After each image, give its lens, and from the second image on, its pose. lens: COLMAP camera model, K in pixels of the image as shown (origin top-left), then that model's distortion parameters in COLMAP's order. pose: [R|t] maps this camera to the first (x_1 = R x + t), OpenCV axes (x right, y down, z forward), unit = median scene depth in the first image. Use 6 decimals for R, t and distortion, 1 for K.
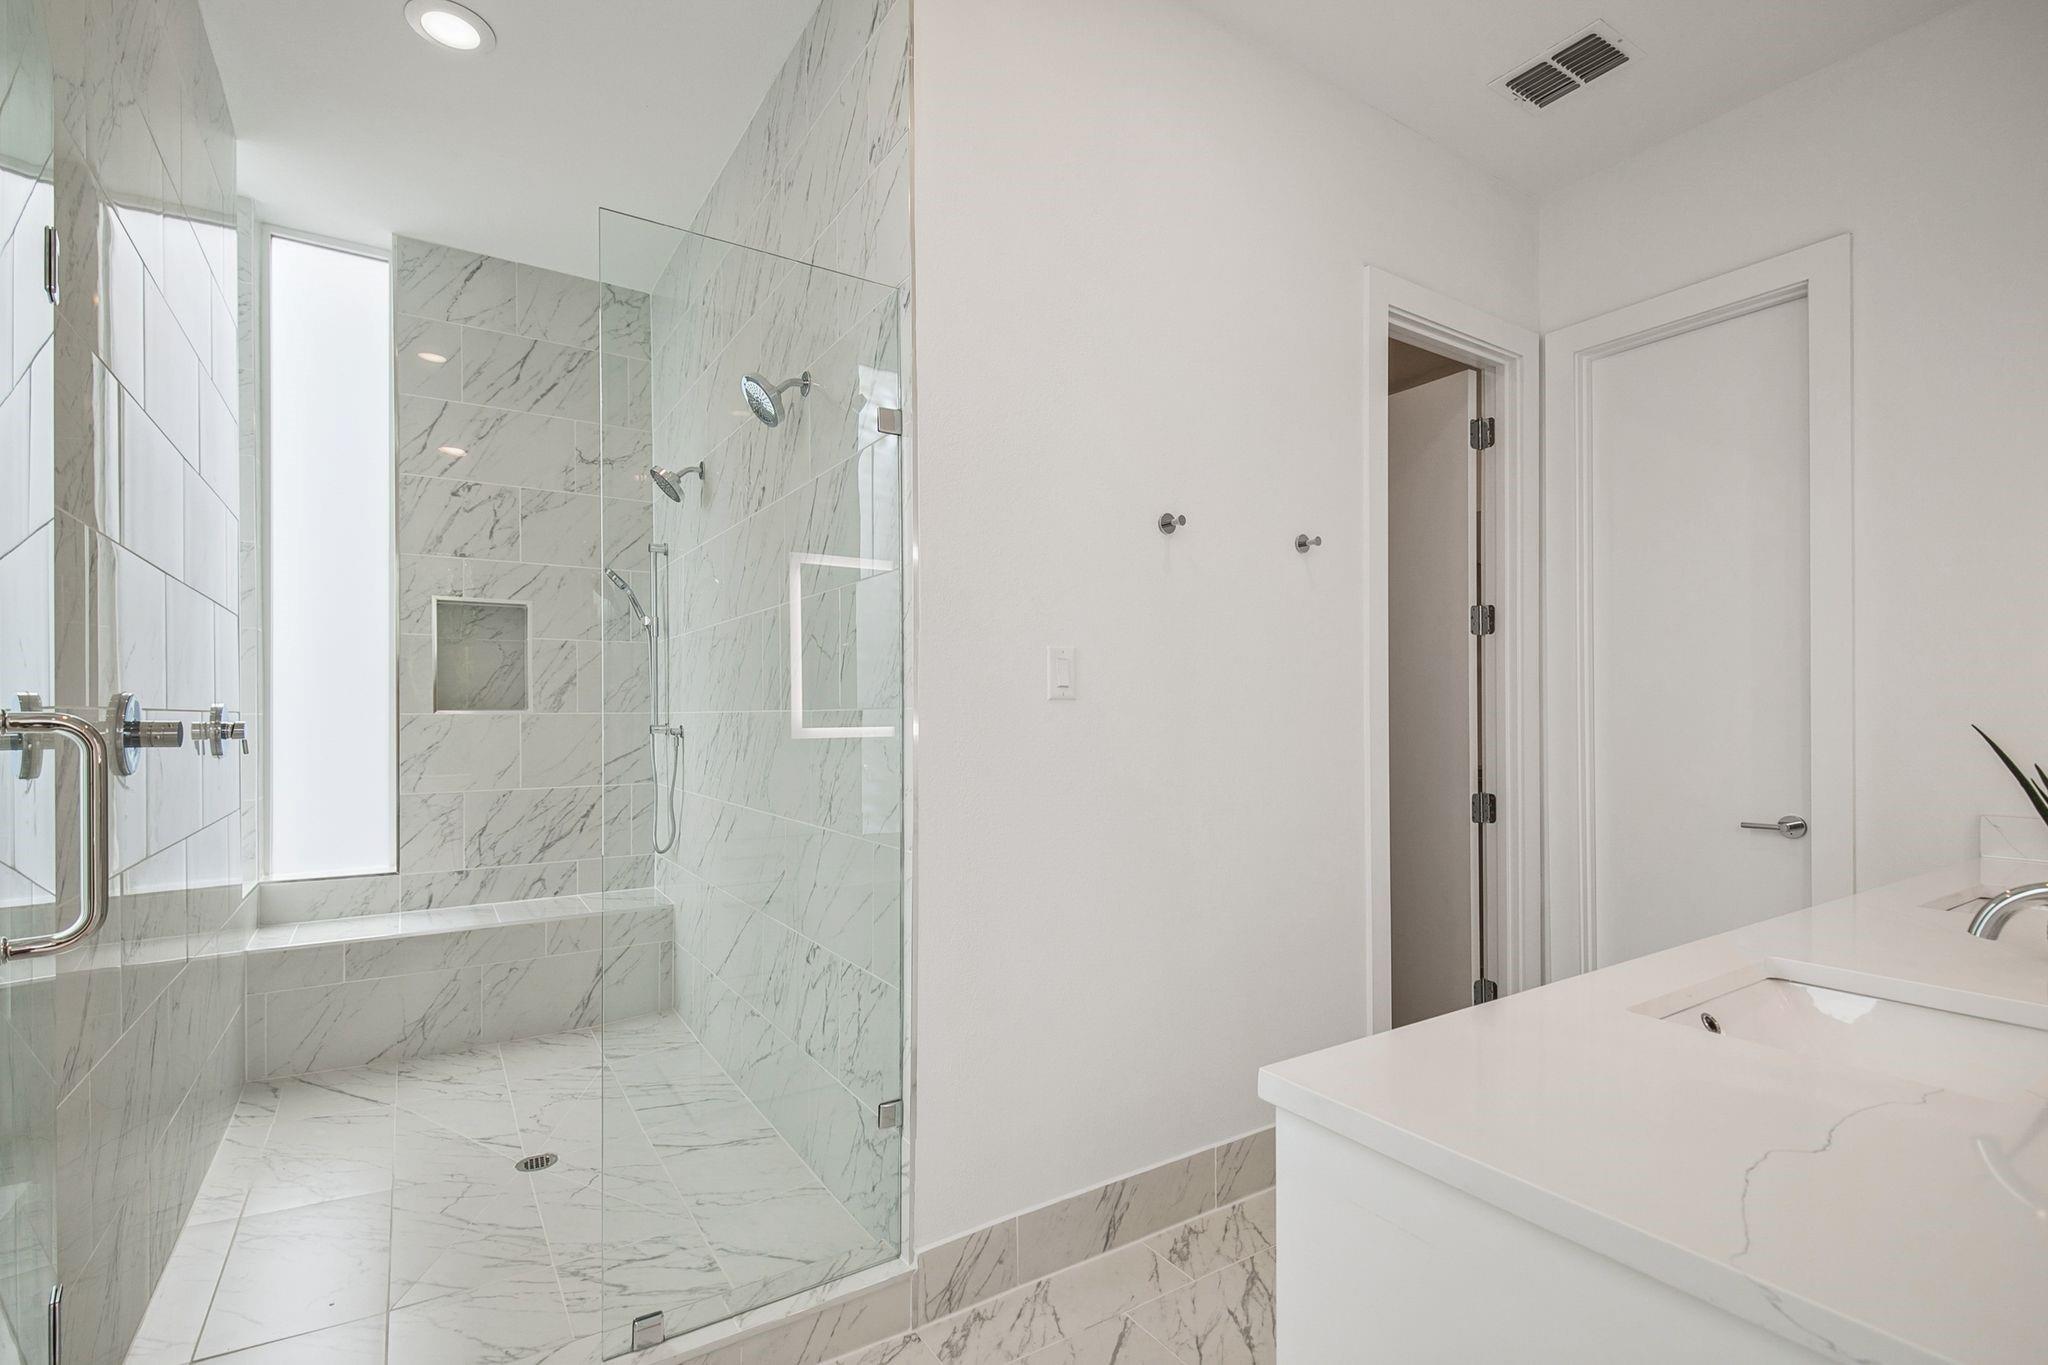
lens RADIAL K [[932.0, 0, 1018.5], [0, 932.0, 711.7], [0, 0, 1]] dist [0.008921, -0.000107]
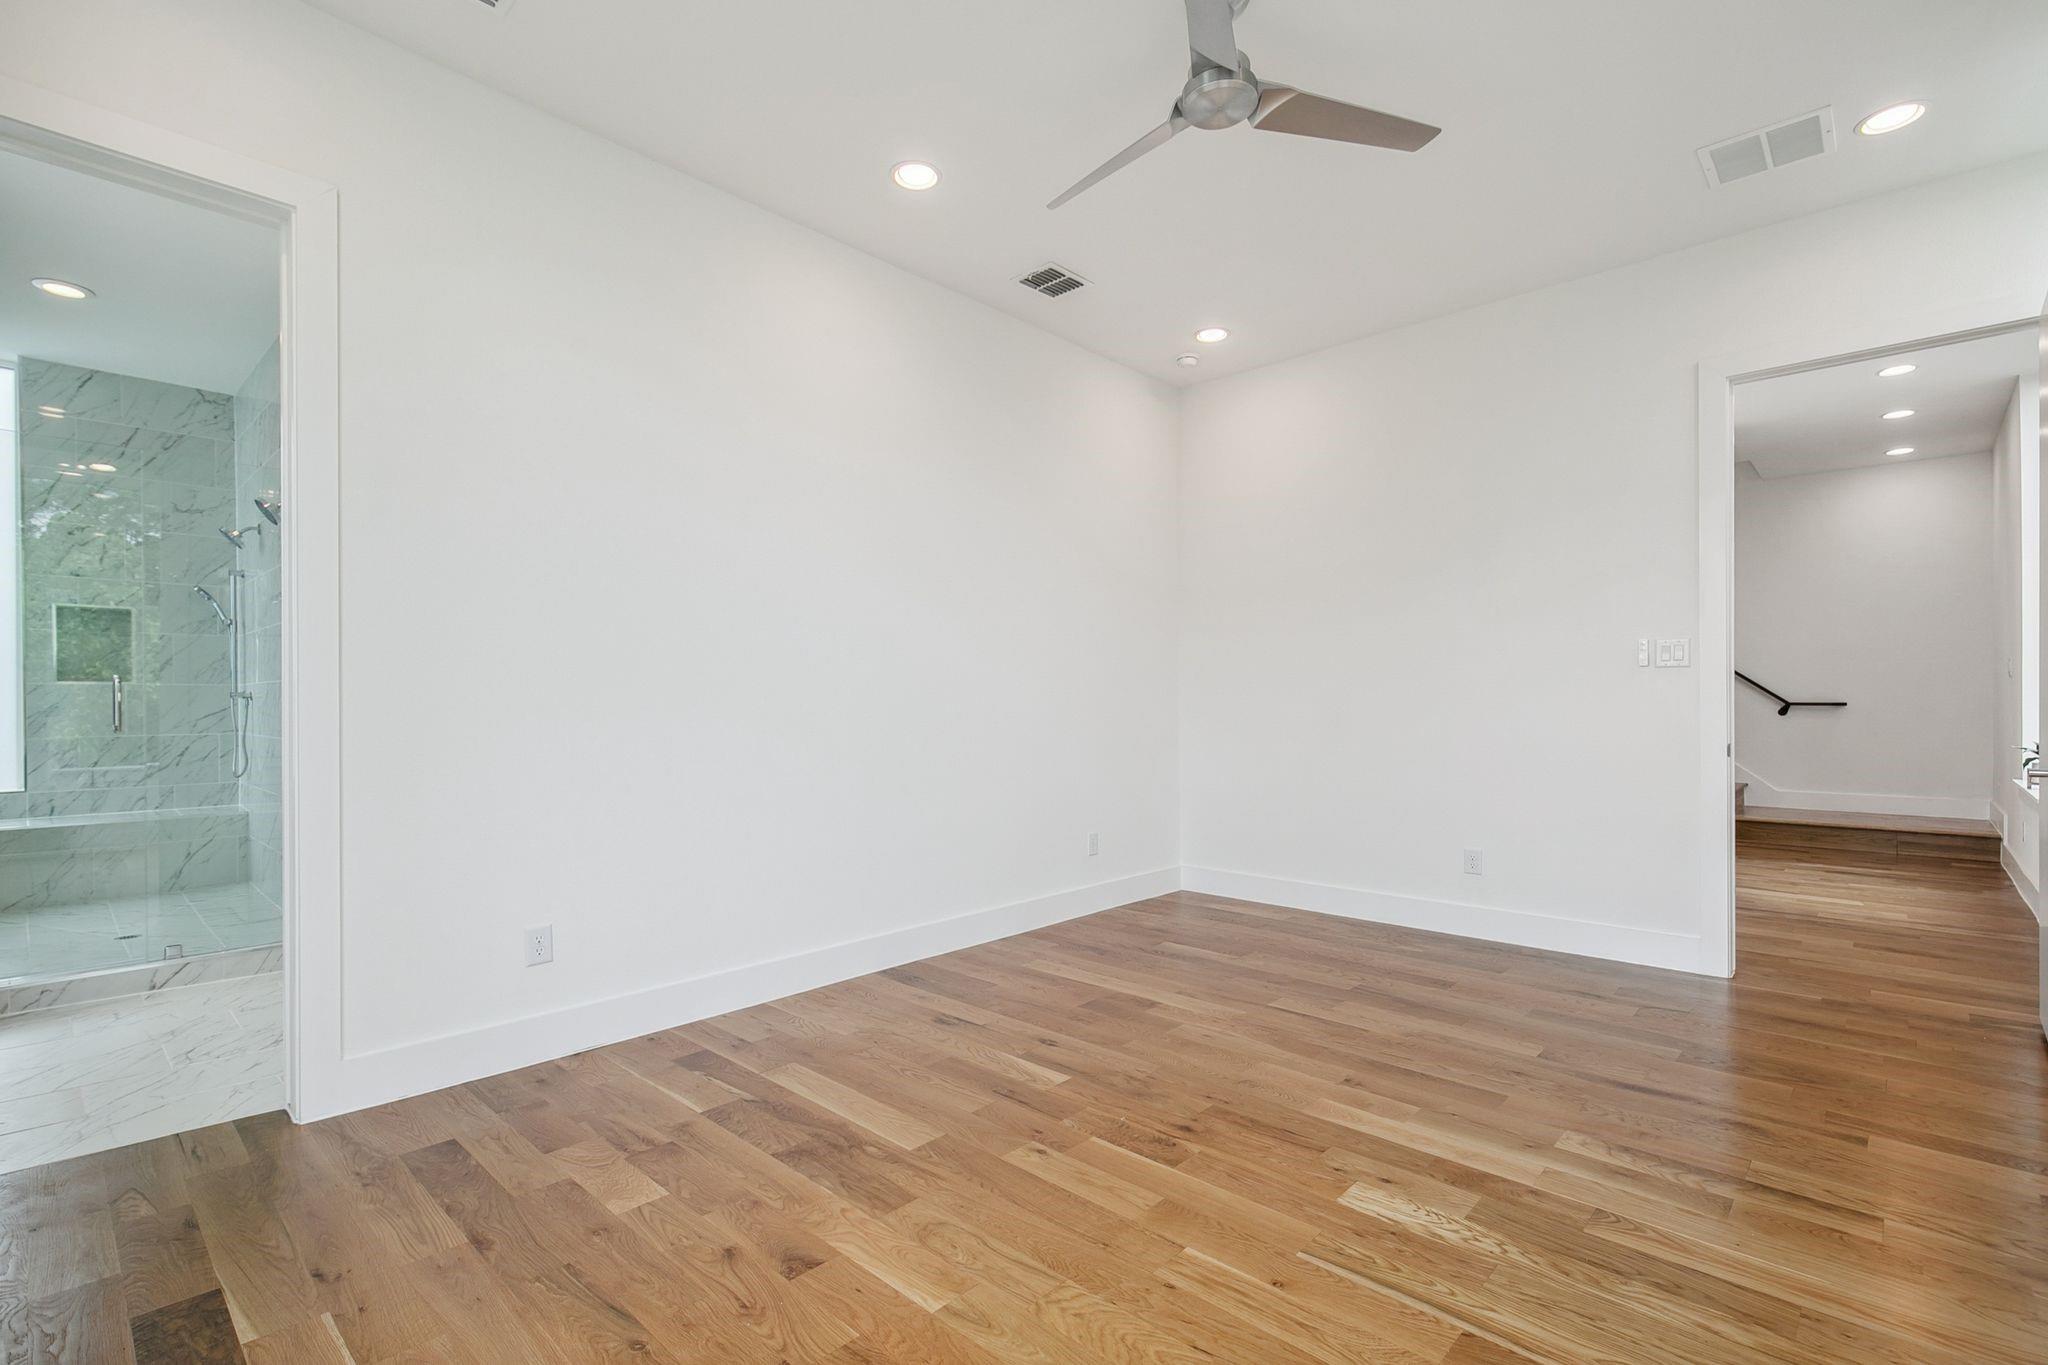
lens RADIAL K [[930.1, 0, 1021.3], [0, 930.1, 691.2], [0, 0, 1]] dist [0.015234, -0.006060]
pose [[0.973643, -0.000488, 0.228075, 0.493588], [-0.001598, 0.999959, 0.008961, -0.002437], [-0.228070, -0.009089, 0.973602, -0.745533]]
